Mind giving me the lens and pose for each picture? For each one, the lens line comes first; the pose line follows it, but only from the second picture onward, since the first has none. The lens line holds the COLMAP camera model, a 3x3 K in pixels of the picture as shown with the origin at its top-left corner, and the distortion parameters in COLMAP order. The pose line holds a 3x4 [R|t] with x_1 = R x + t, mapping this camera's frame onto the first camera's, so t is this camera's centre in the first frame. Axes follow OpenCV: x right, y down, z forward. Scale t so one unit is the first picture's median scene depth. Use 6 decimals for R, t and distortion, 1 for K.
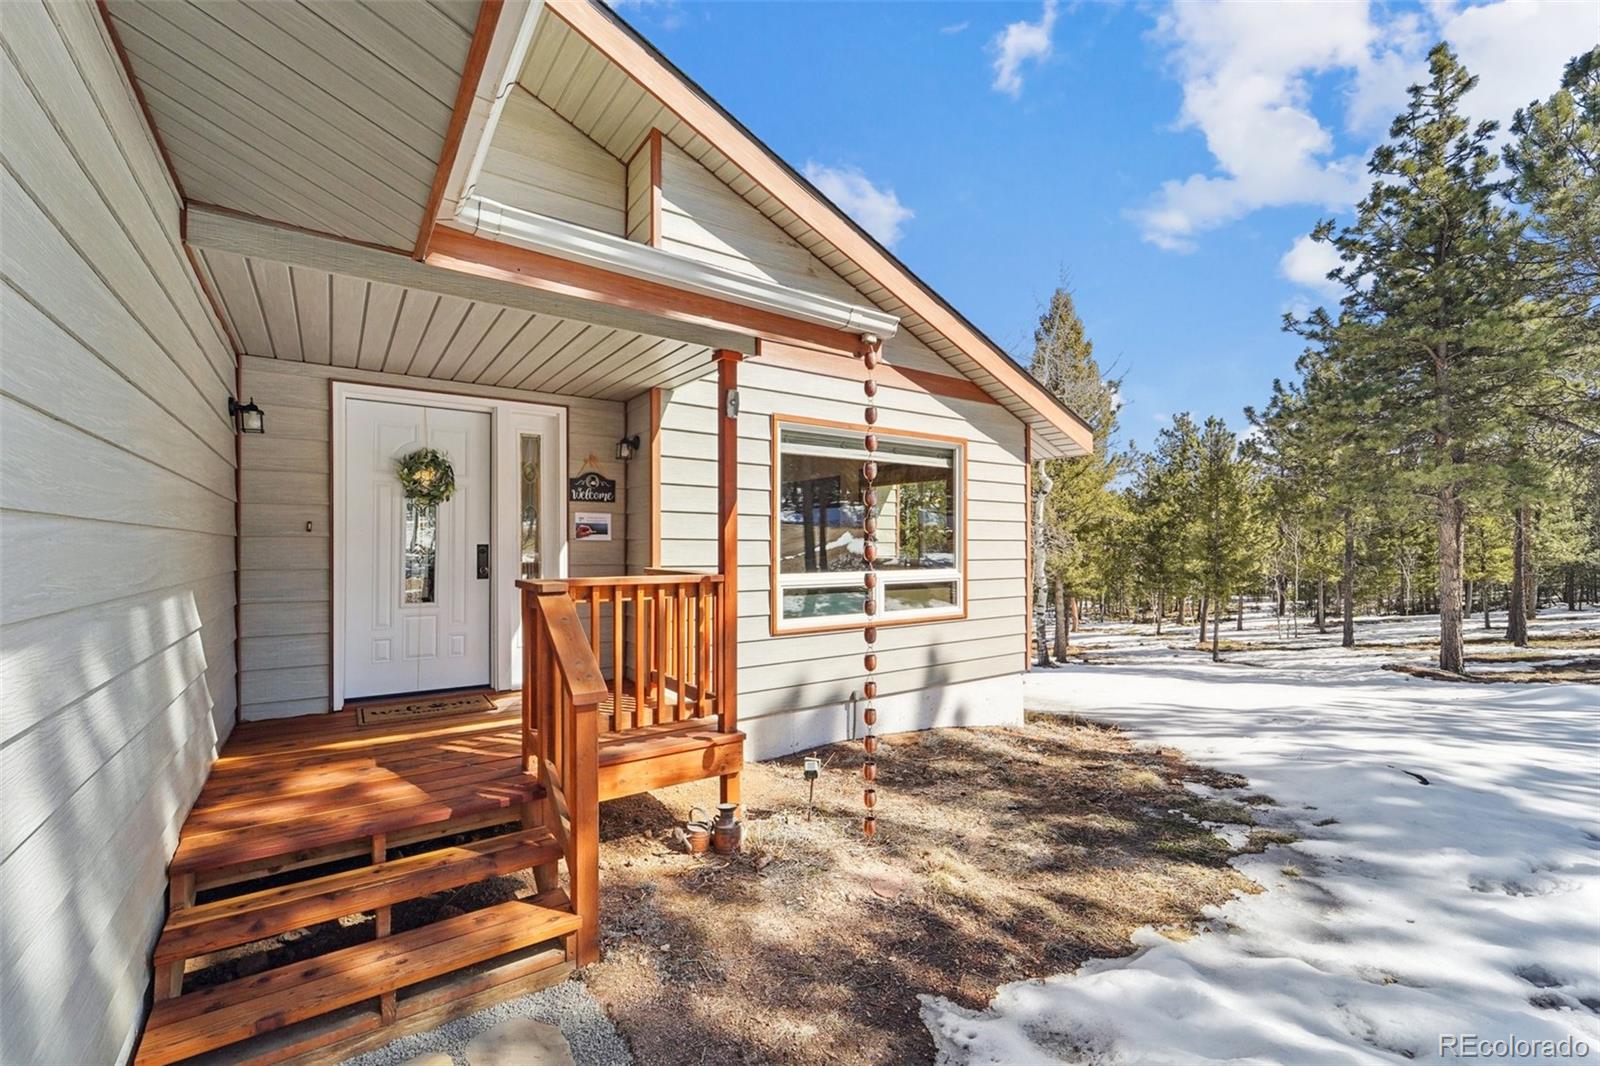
lens RADIAL K [[685.1, 0, 803.7], [0, 685.1, 538.0], [0, 0, 1]] dist [-0.008509, 0.000212]
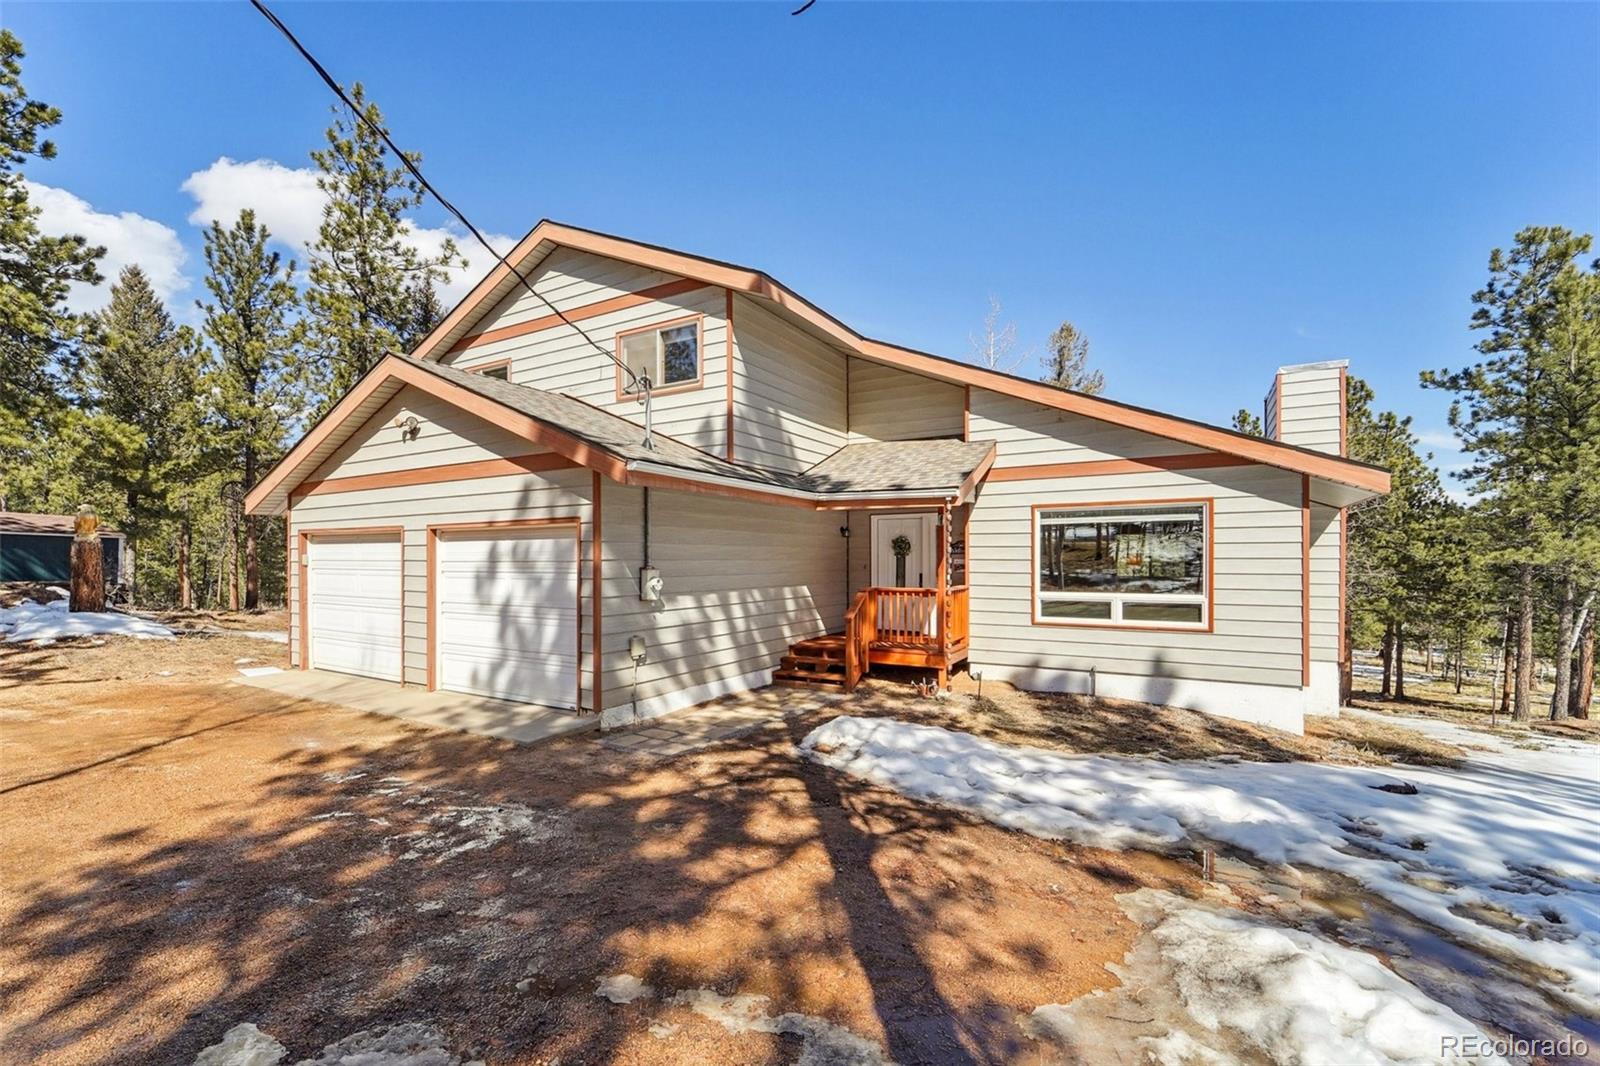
lens RADIAL K [[685.1, 0, 803.7], [0, 685.1, 538.0], [0, 0, 1]] dist [-0.008509, 0.000212]
pose [[0.383283, -0.042277, -0.922663, 1.165464], [-0.006896, 0.998793, -0.048630, 0.002882], [0.923605, 0.025002, 0.382529, -0.227341]]
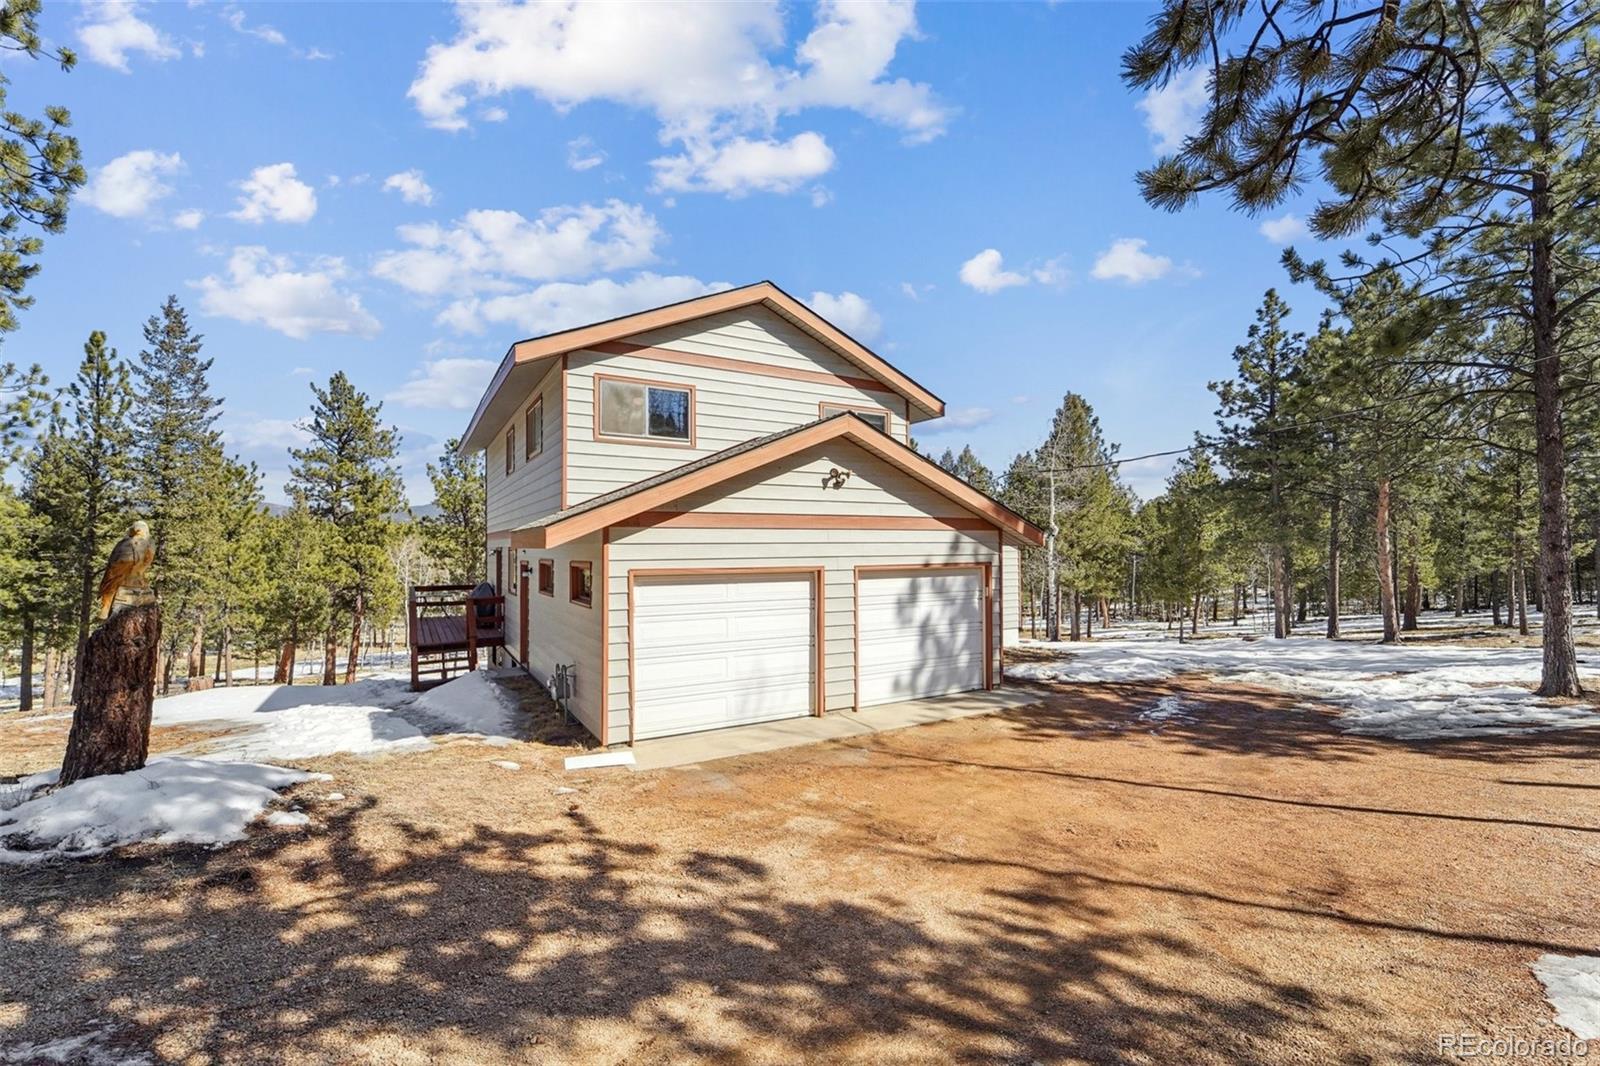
lens RADIAL K [[625.6, 0, 800.0], [0, 625.6, 533.0], [0, 0, 1]] dist [-0.003302, -0.000095]
pose [[0.995185, -0.010850, -0.097408, -0.378377], [0.008741, 0.999719, -0.022052, -0.129479], [0.097620, 0.021094, 0.995000, -1.865738]]
